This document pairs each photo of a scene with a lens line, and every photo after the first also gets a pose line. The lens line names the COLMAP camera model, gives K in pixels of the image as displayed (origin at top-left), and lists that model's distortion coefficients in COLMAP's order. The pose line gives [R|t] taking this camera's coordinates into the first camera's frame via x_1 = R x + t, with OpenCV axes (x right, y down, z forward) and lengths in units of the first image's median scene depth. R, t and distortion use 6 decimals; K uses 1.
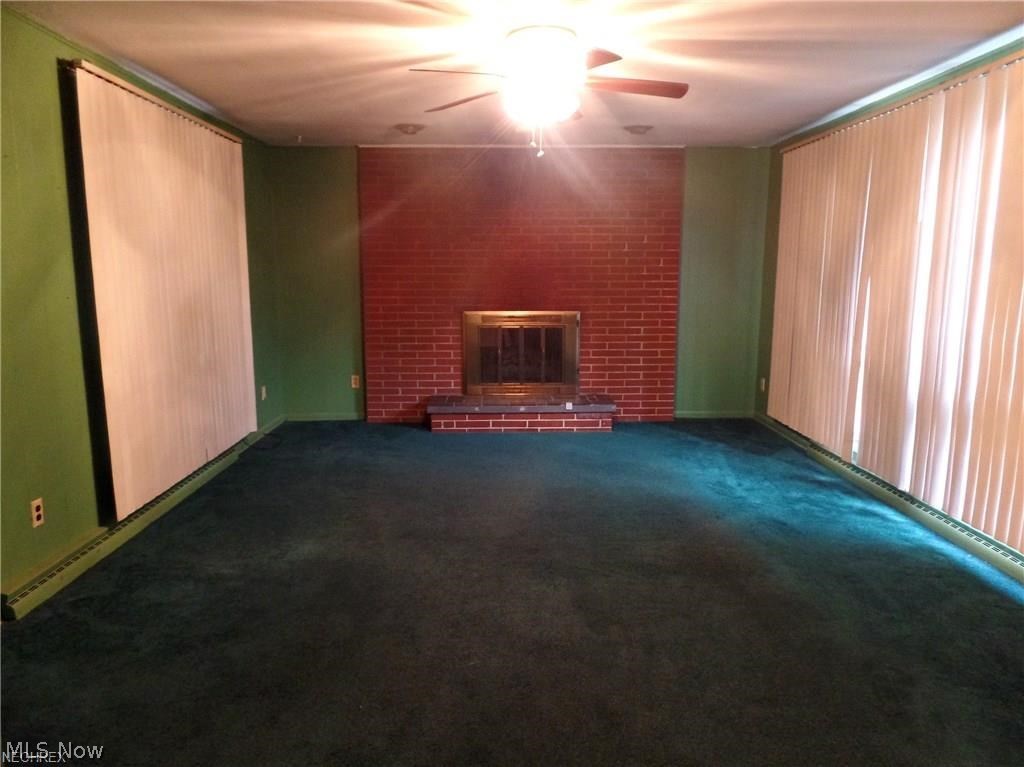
lens RADIAL K [[708.2, 0, 512.0], [0, 708.2, 383.5], [0, 0, 1]] dist [-0.006198, -0.003549]
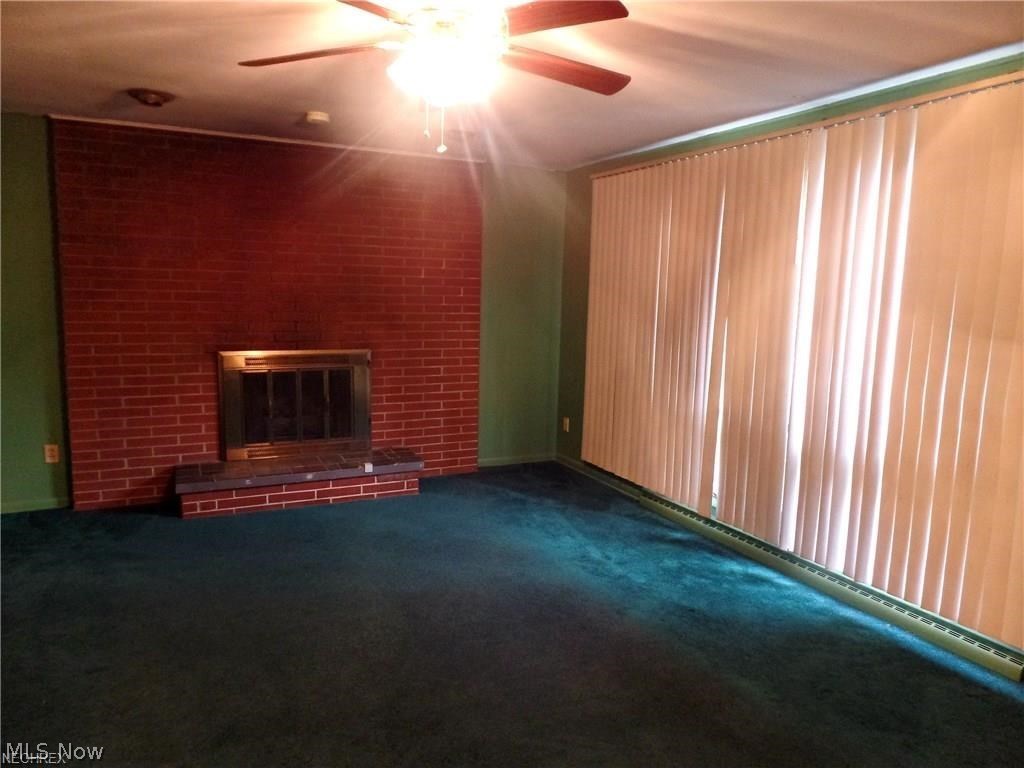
lens RADIAL K [[708.2, 0, 512.0], [0, 708.2, 384.0], [0, 0, 1]] dist [-0.006198, -0.003549]
pose [[0.909190, -0.034294, 0.414967, -0.100577], [0.041940, 0.999077, -0.009322, -0.048291], [-0.414264, 0.025879, 0.909789, 0.188582]]
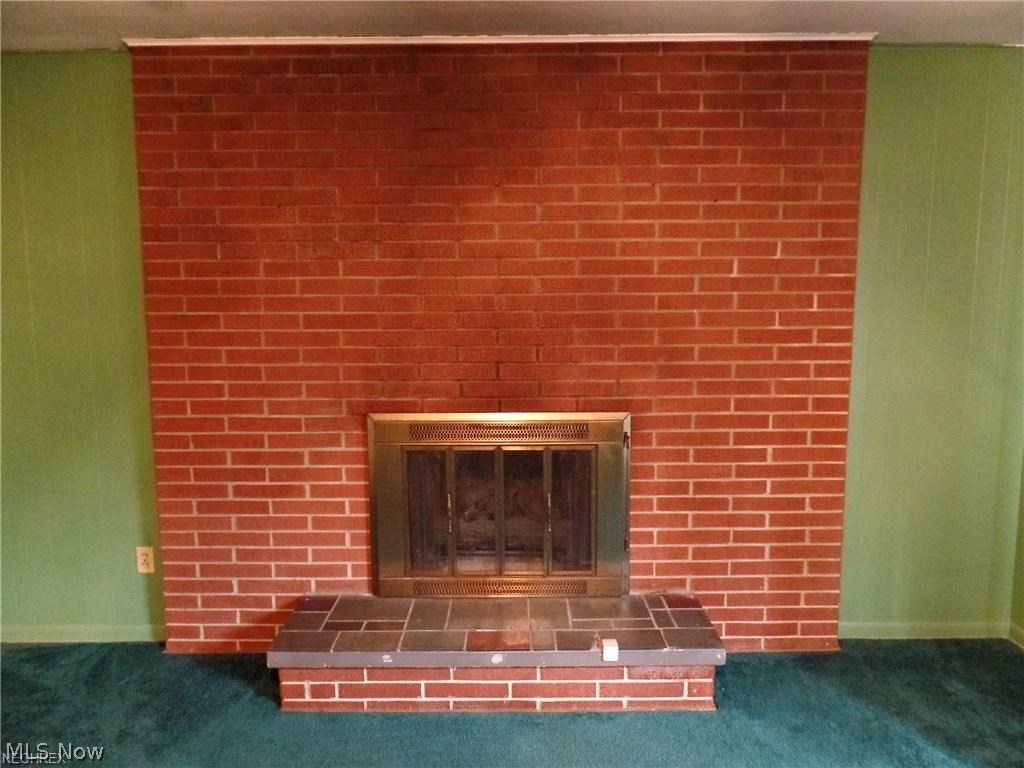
lens RADIAL K [[698.6, 0, 512.0], [0, 698.6, 384.0], [0, 0, 1]] dist [-0.005766, 0.000230]
pose [[0.999706, -0.001820, -0.024171, 0.032712], [0.000677, 0.998884, -0.047220, -0.101853], [0.024230, 0.047190, 0.998592, 0.573683]]
